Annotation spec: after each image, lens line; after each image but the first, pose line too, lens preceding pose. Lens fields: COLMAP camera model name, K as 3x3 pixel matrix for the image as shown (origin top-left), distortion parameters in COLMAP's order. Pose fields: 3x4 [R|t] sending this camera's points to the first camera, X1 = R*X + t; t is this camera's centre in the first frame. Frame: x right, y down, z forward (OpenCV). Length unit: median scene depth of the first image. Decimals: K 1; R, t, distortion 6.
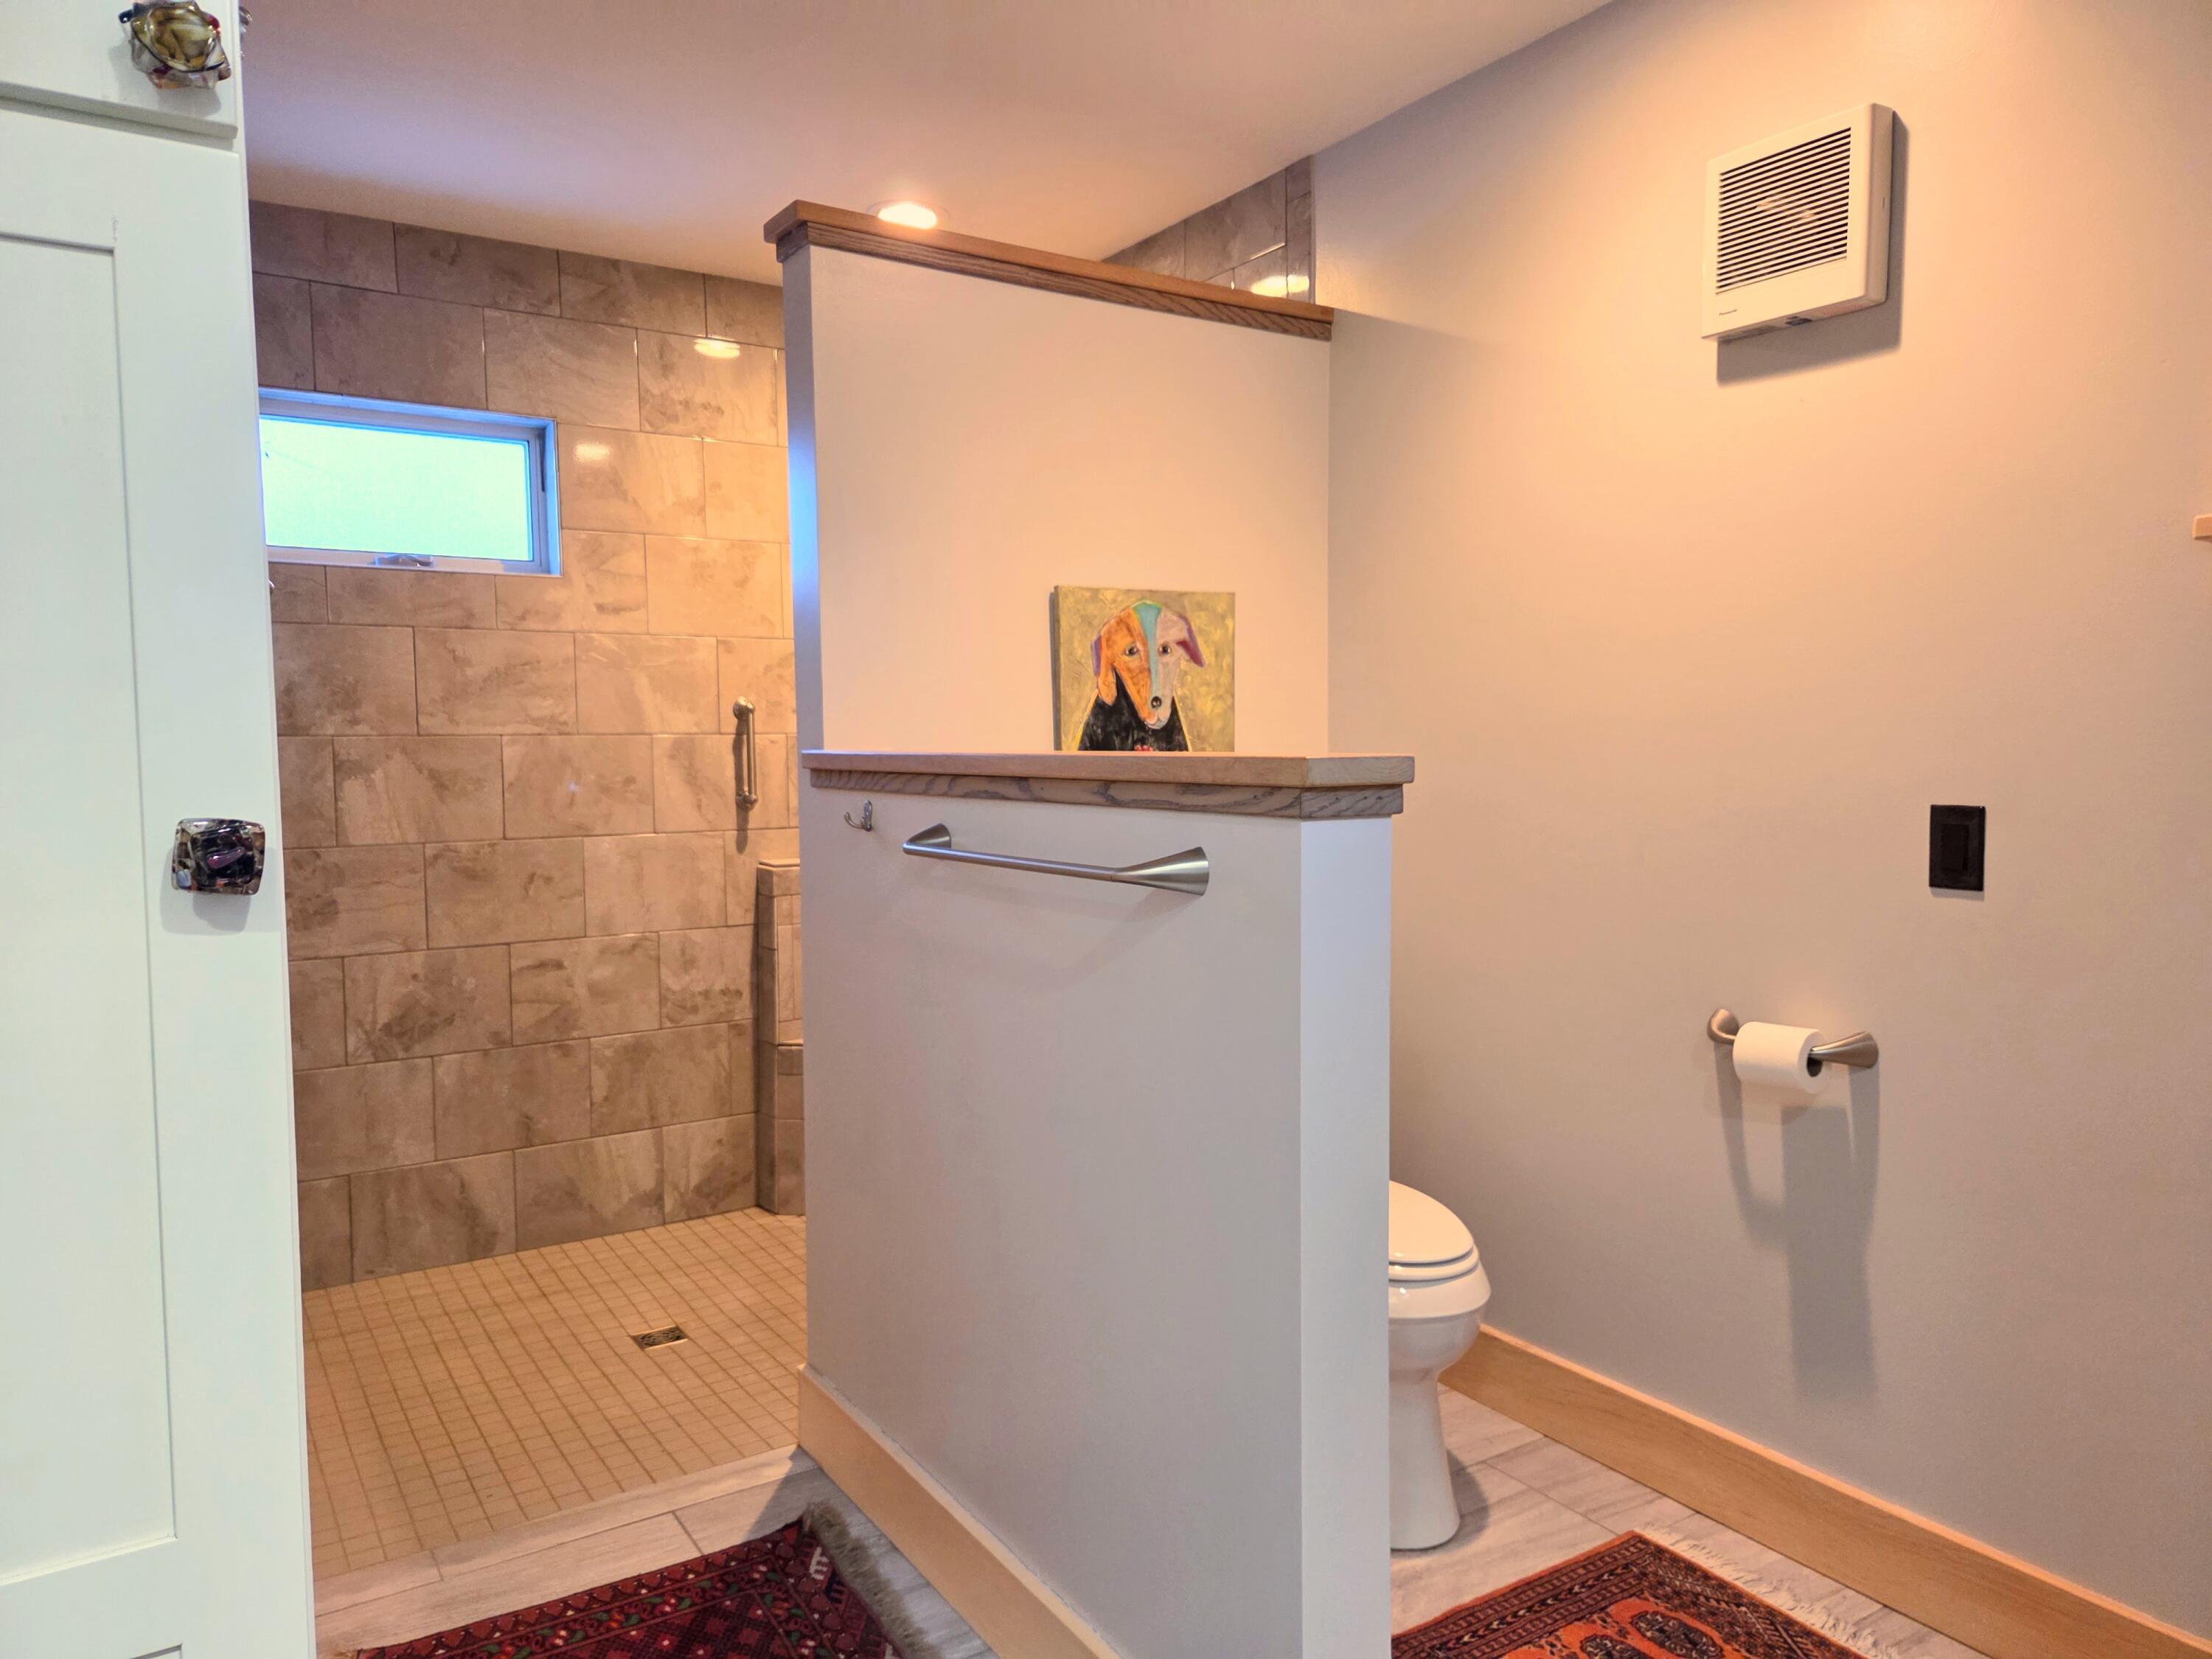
lens RADIAL K [[1518.9, 0, 1113.5], [0, 1518.9, 828.2], [0, 0, 1]] dist [0.069607, -0.069288]
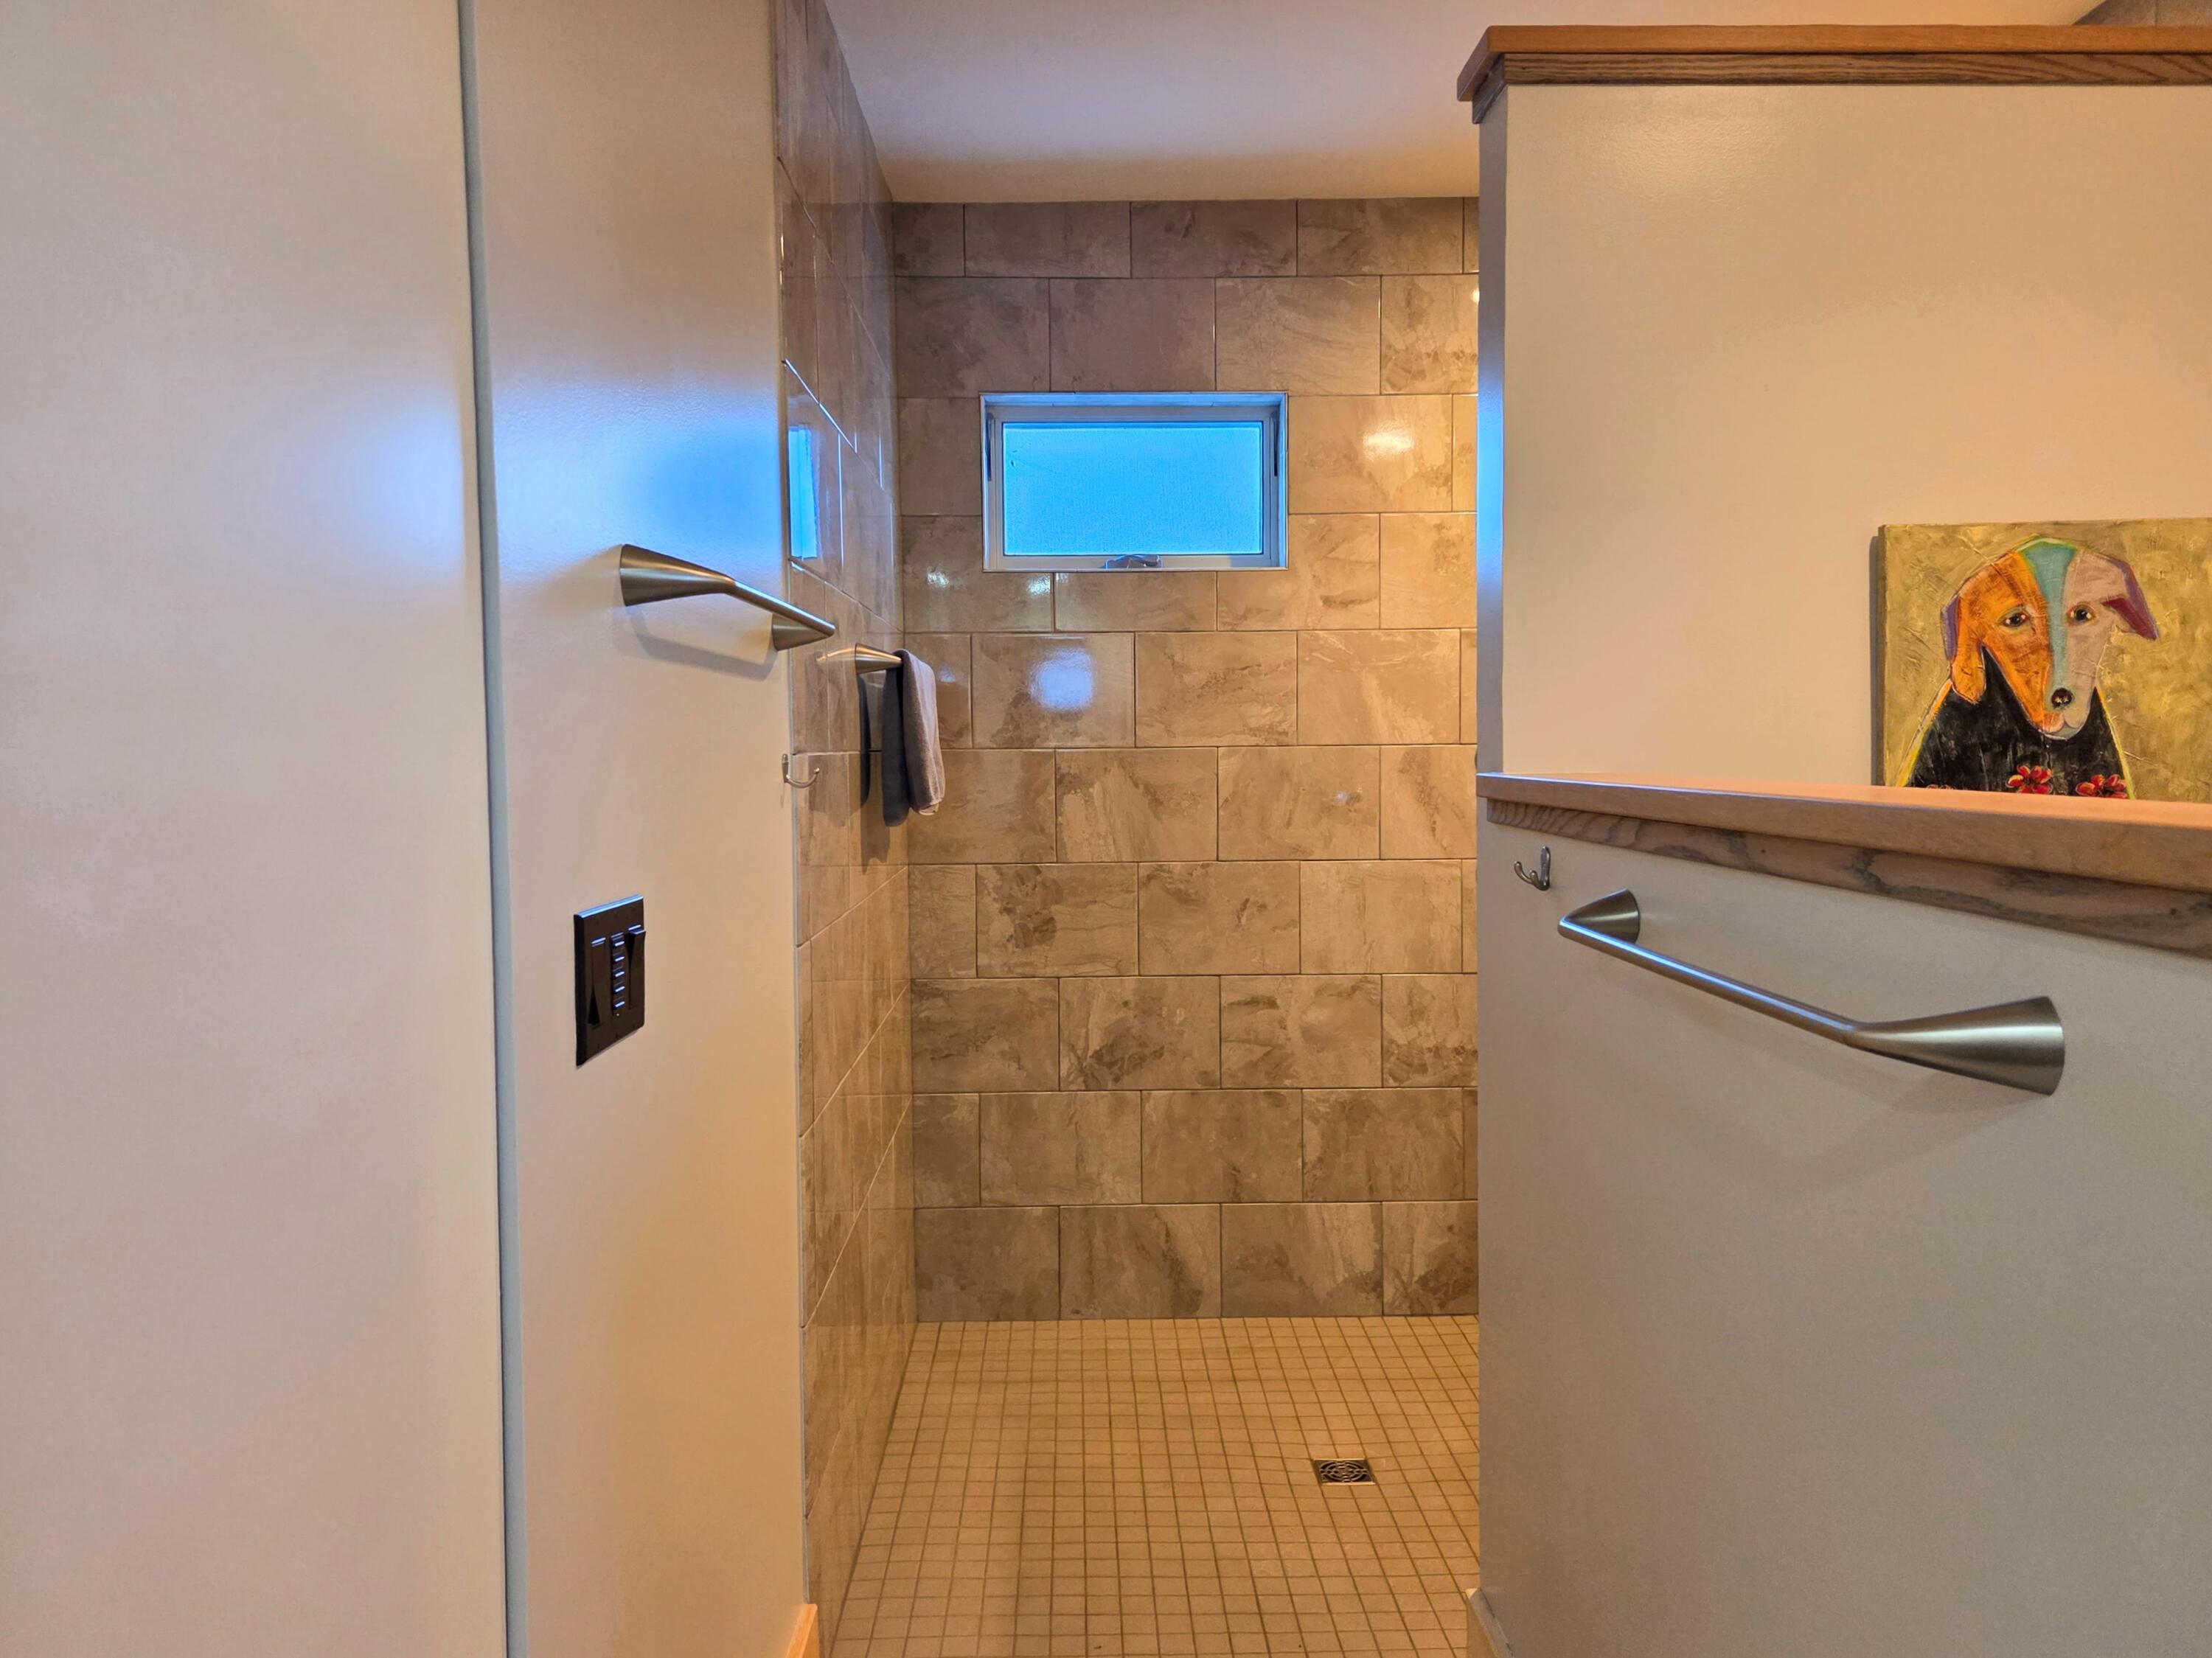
lens RADIAL K [[1543.3, 0, 1102.2], [0, 1543.3, 816.3], [0, 0, 1]] dist [0.086387, -0.074623]
pose [[0.847104, 0.025352, -0.530822, 0.030909], [-0.029748, 0.999557, 0.000264, -0.017077], [0.530594, 0.015567, 0.847483, 0.180297]]
